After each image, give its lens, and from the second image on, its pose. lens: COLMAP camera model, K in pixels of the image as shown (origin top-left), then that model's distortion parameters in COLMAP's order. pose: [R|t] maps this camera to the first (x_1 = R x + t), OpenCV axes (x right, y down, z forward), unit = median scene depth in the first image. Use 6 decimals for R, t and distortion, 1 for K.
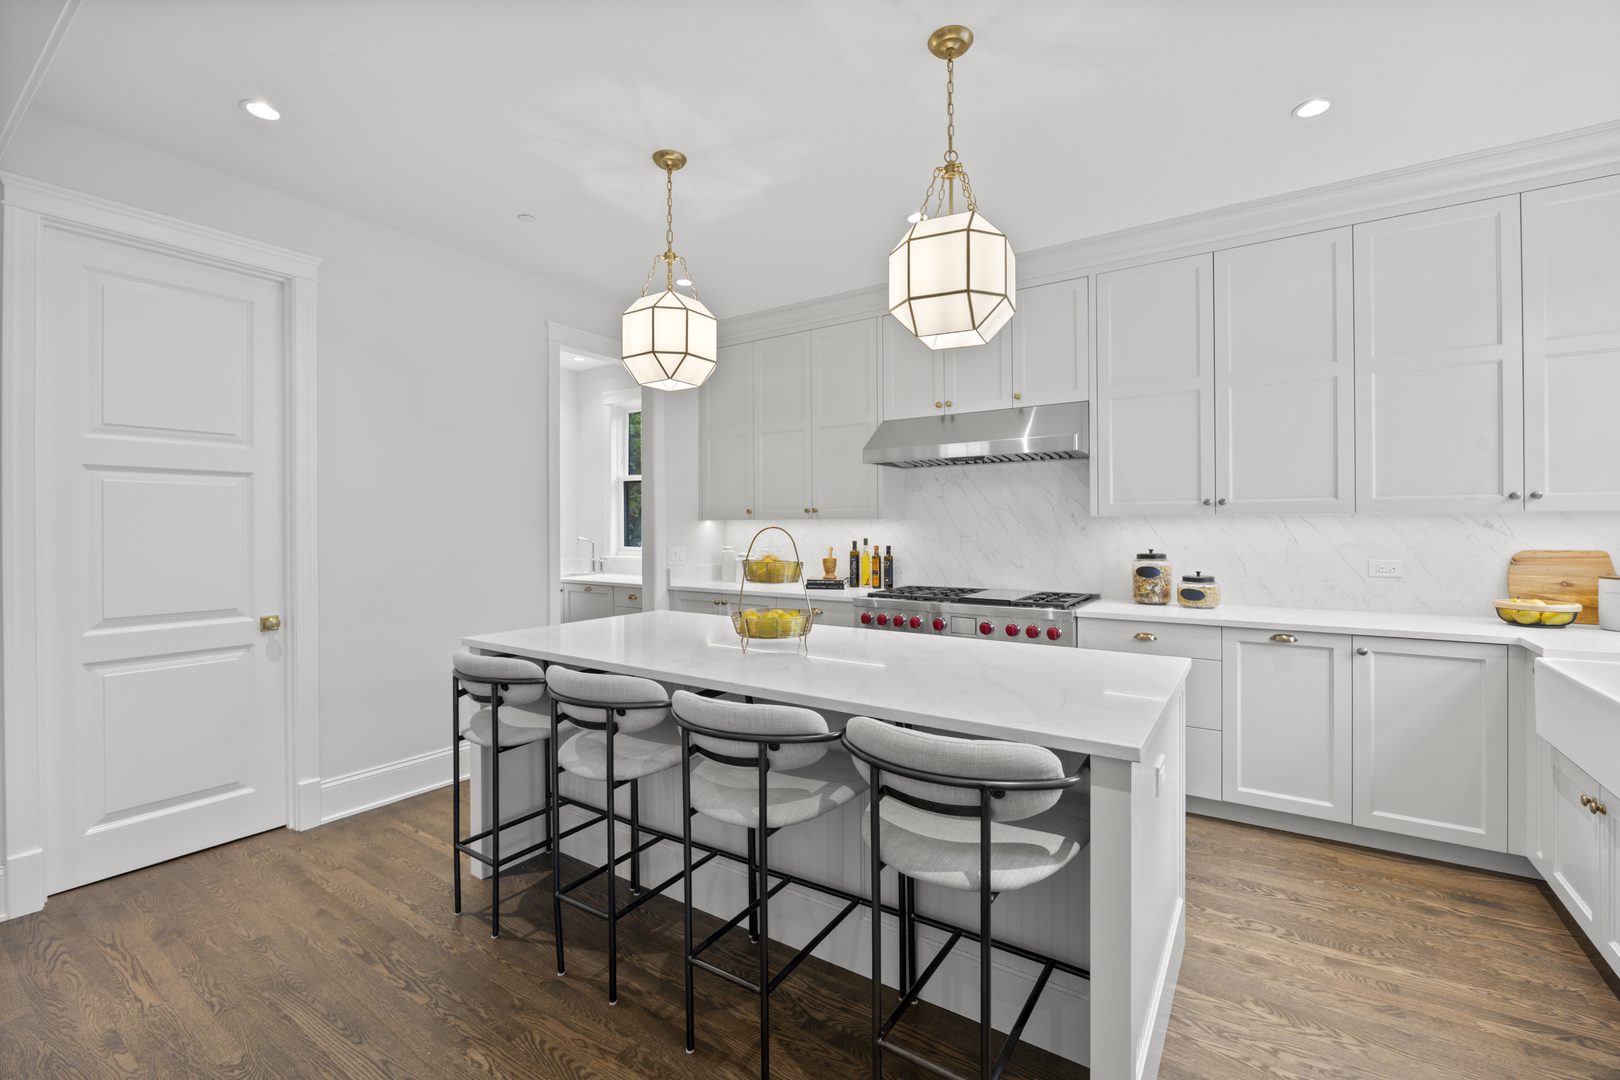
lens RADIAL K [[674.5, 0, 819.7], [0, 674.5, 528.9], [0, 0, 1]] dist [-0.001116, -0.000095]
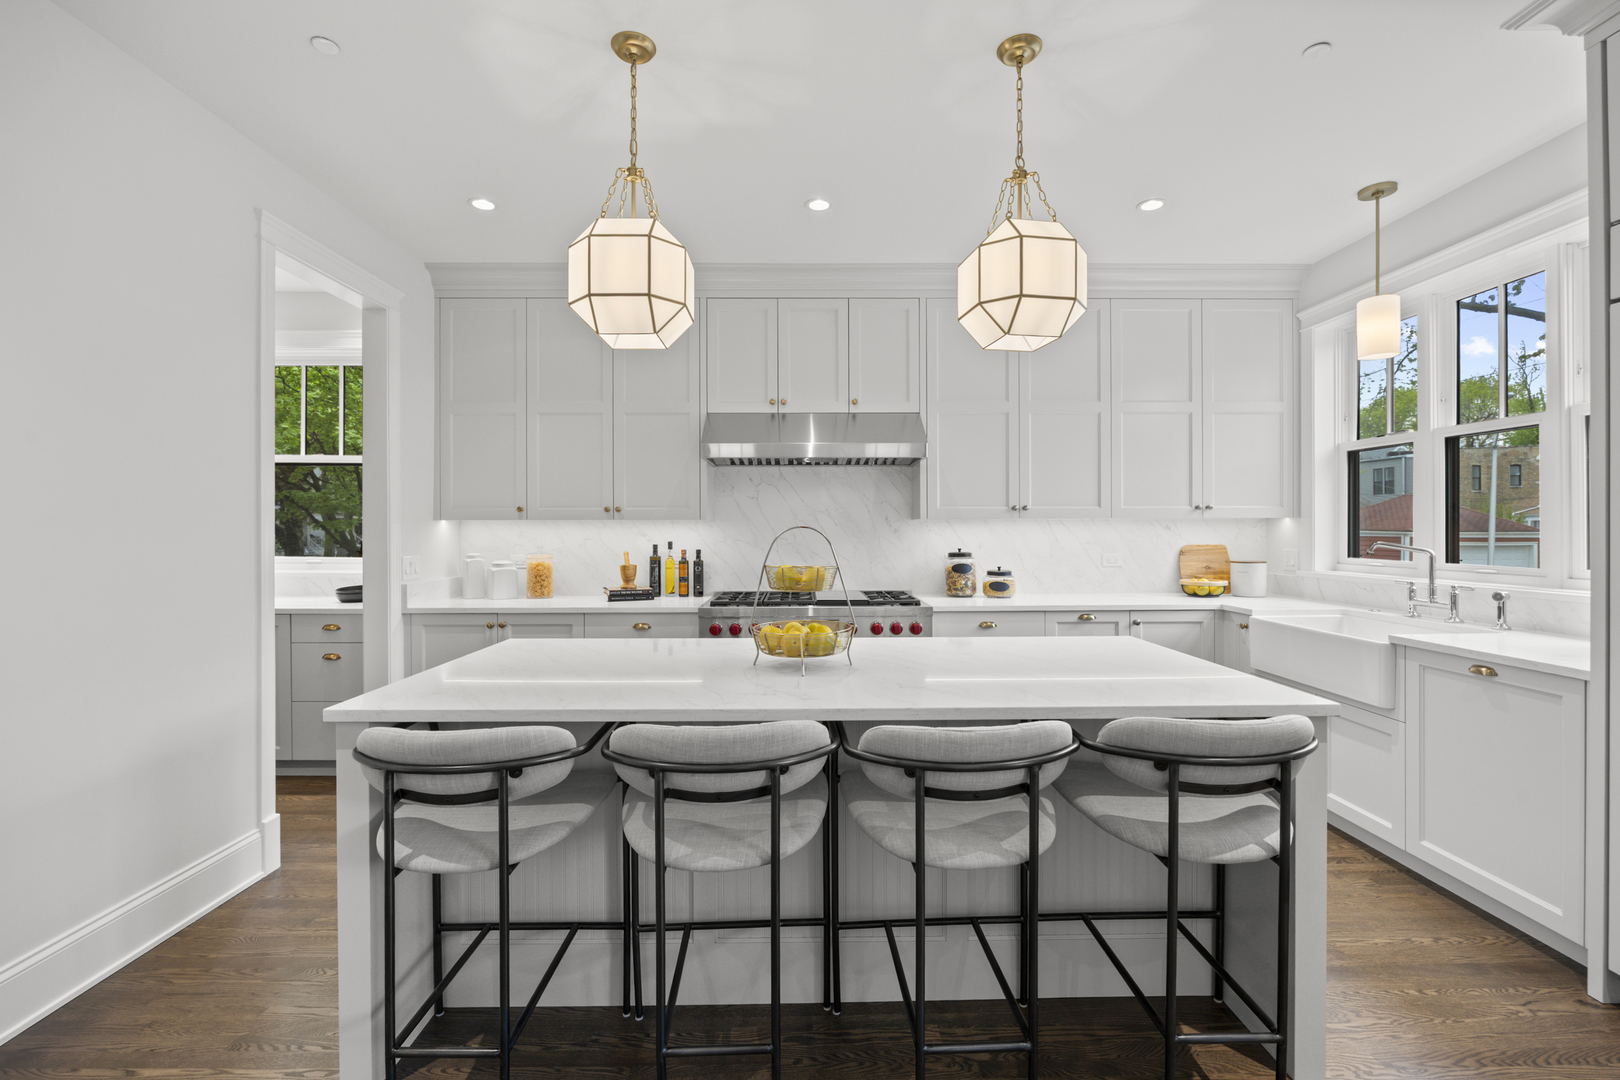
lens RADIAL K [[682.8, 0, 803.6], [0, 682.8, 537.0], [0, 0, 1]] dist [-0.002510, -0.000058]
pose [[0.834657, -0.003777, 0.550757, -0.367076], [0.001496, 0.999988, 0.004590, 0.004874], [-0.550768, -0.003008, 0.834653, 0.183415]]
